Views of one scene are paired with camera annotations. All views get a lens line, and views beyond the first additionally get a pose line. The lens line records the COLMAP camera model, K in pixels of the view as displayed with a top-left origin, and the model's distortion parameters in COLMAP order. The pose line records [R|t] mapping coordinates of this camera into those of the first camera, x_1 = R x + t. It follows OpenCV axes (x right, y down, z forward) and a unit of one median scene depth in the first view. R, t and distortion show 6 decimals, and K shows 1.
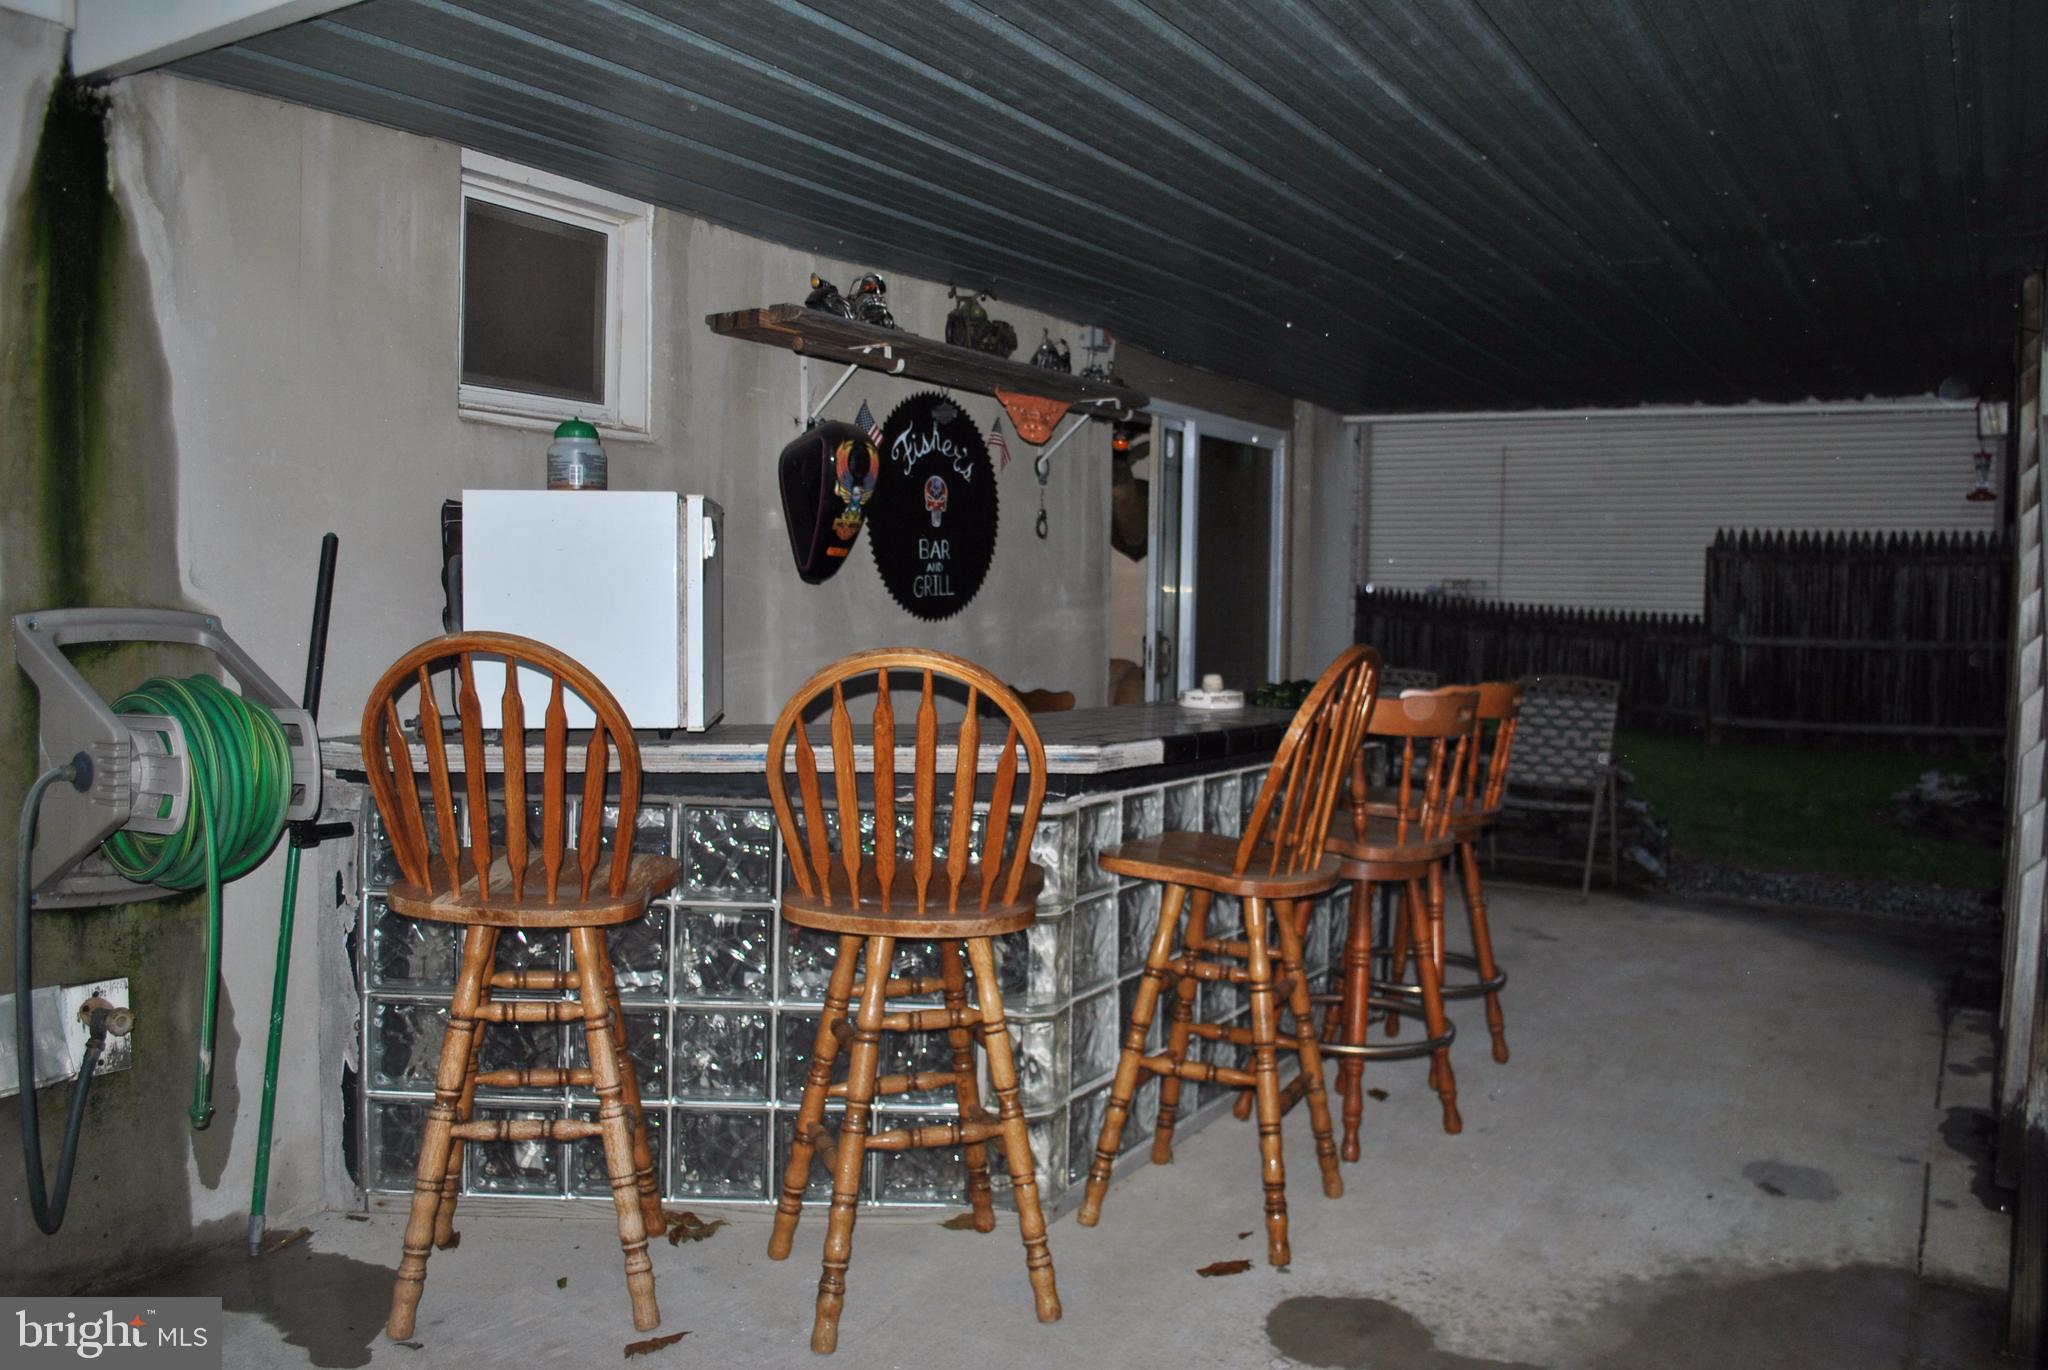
lens RADIAL K [[1627.4, 0, 1064.6], [0, 1627.4, 683.2], [0, 0, 1]] dist [-0.081302, 0.007494]
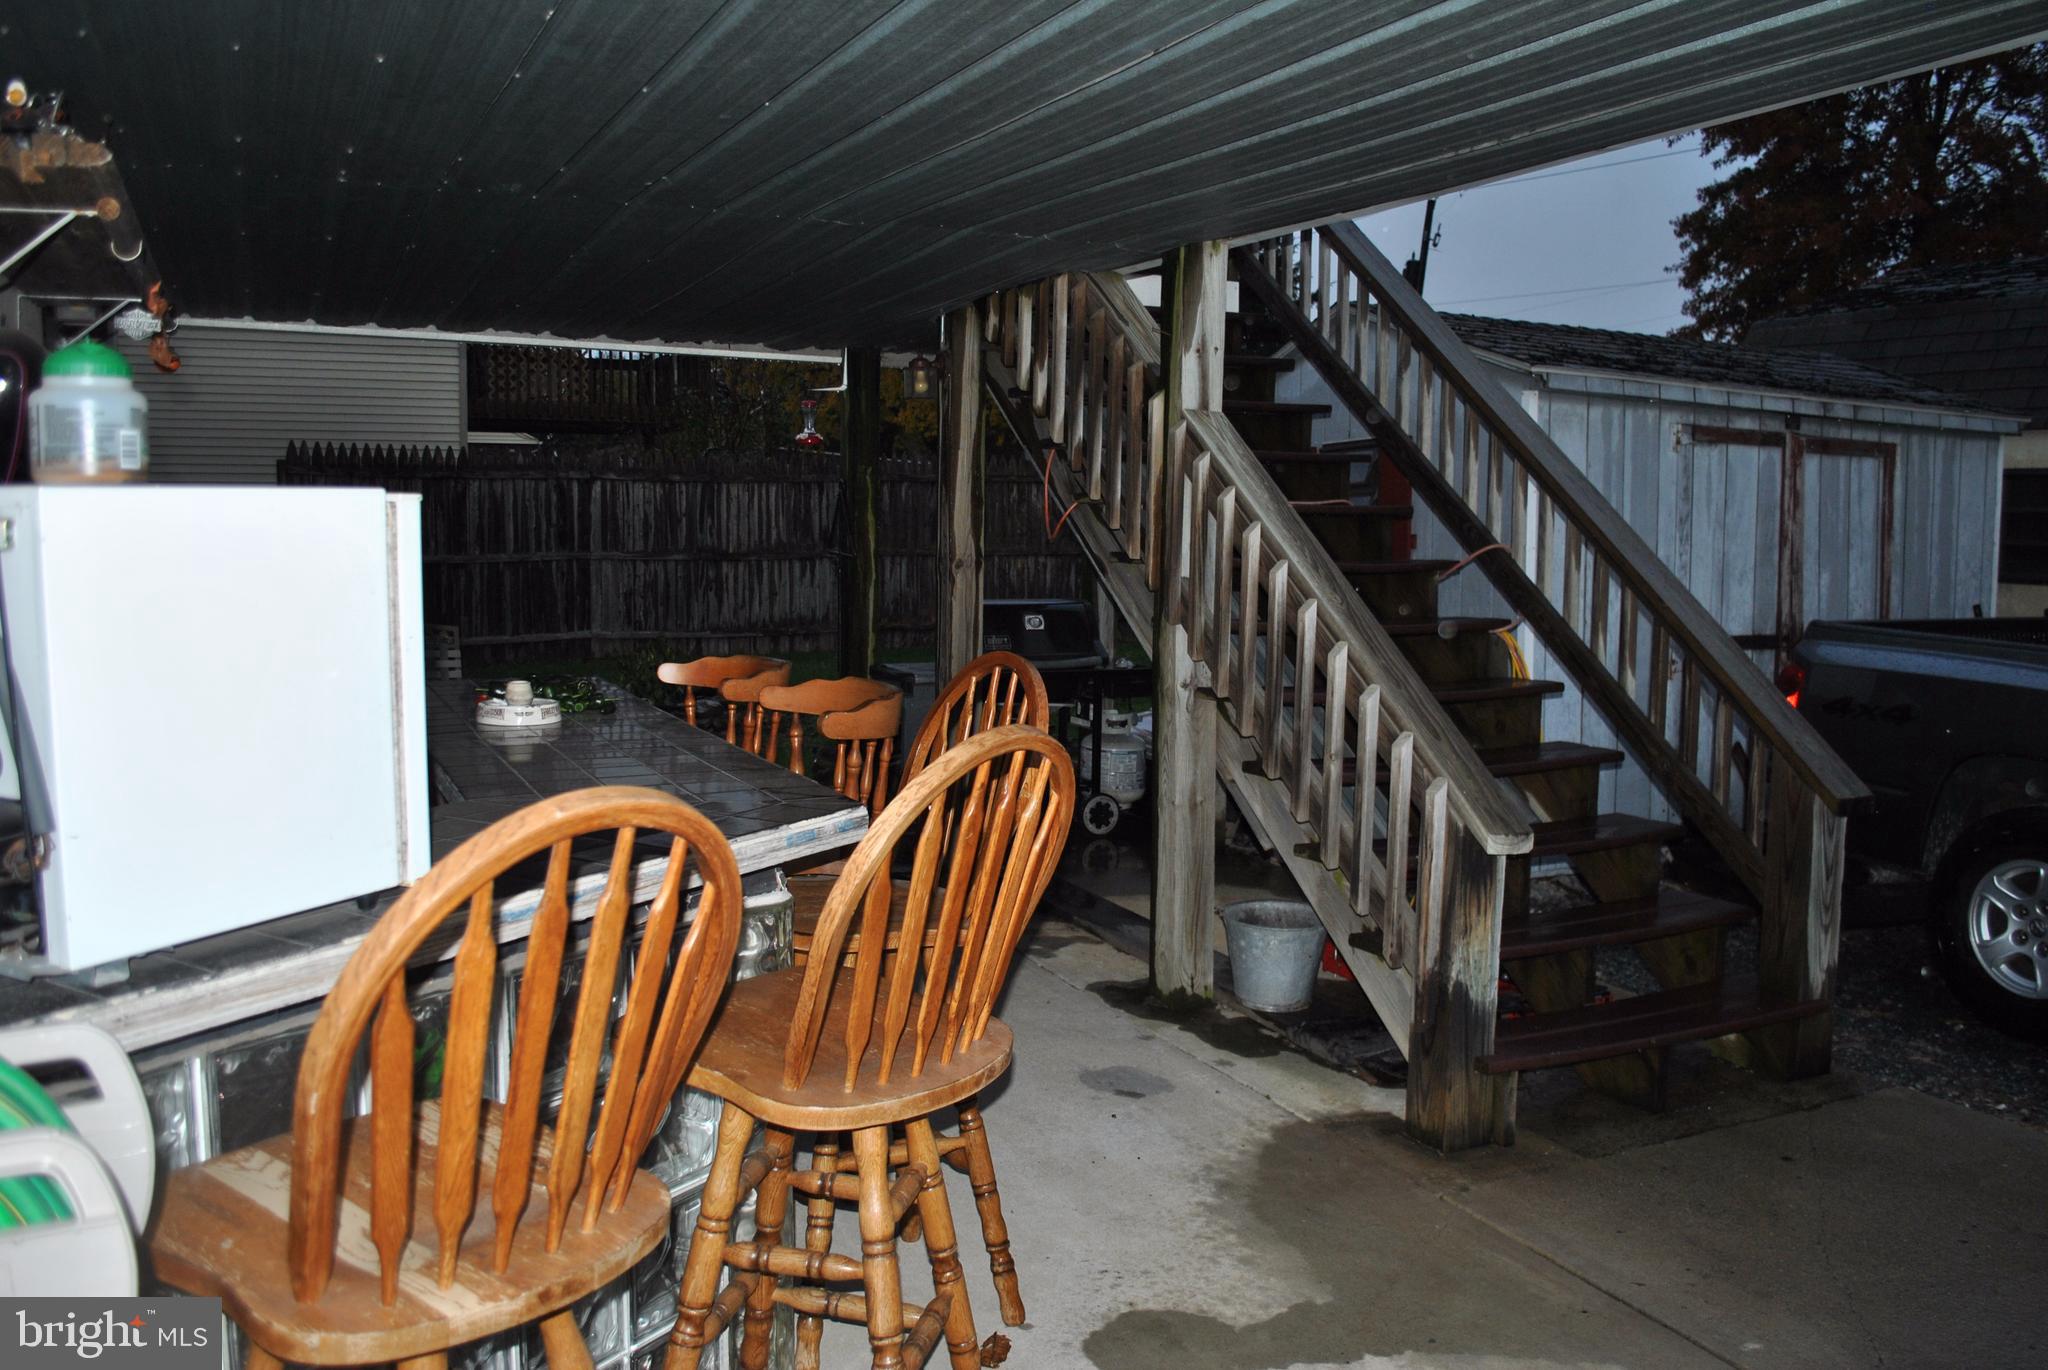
lens RADIAL K [[1627.4, 0, 1064.6], [0, 1627.4, 683.2], [0, 0, 1]] dist [-0.081302, 0.007494]
pose [[0.523499, -0.092961, 0.846940, -0.539345], [0.031446, 0.995461, 0.089827, -0.082253], [-0.851446, -0.020391, 0.524046, 0.435612]]
